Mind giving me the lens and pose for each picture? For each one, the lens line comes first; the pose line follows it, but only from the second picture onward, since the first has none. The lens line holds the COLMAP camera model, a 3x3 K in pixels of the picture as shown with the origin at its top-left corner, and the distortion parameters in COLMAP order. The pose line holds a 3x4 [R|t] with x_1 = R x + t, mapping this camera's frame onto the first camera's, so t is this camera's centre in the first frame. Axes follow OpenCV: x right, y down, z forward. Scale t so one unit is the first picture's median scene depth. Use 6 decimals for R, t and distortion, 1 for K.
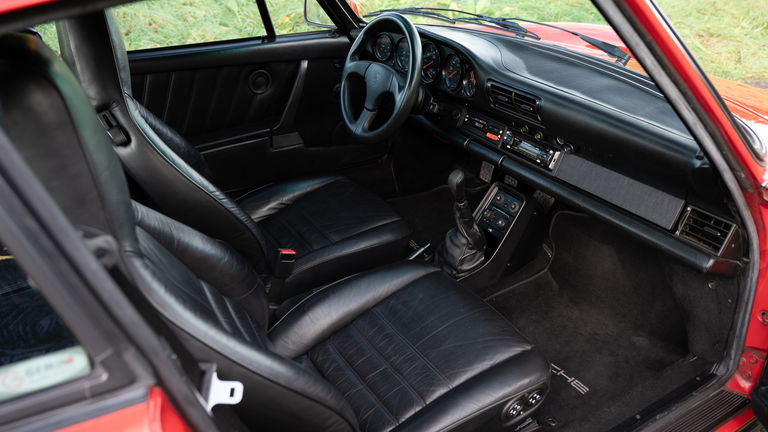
lens RADIAL K [[572.7, 0, 382.8], [0, 572.7, 215.0], [0, 0, 1]] dist [-0.001998, 0.002006]
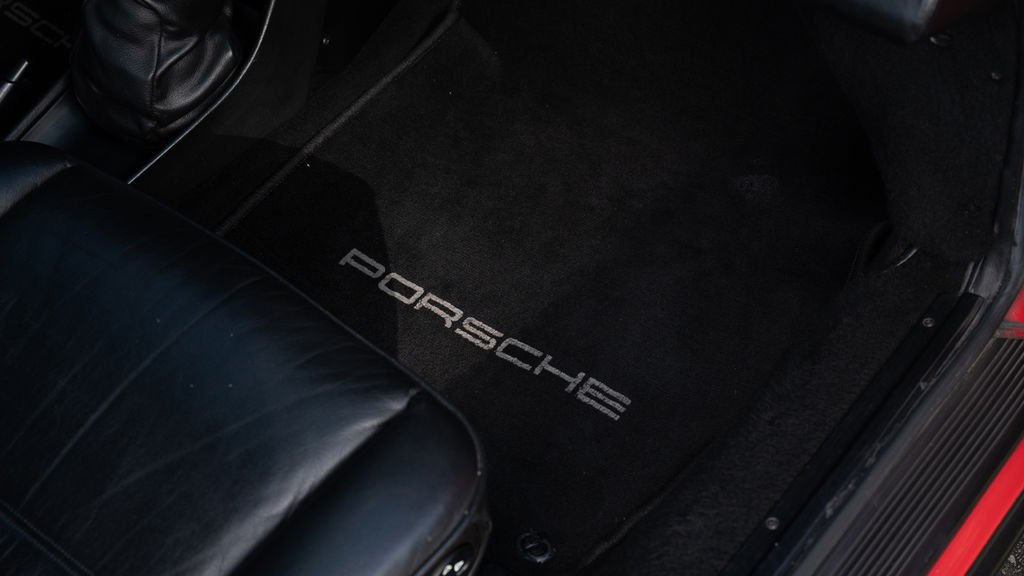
lens RADIAL K [[1458.2, 0, 512.6], [0, 1458.2, 292.2], [0, 0, 1]] dist [-0.007202, 0.000000]
pose [[0.939793, -0.291080, 0.179057, 0.142410], [0.209254, 0.904380, 0.371900, -0.061809], [-0.270188, -0.312041, 0.910840, 0.242145]]
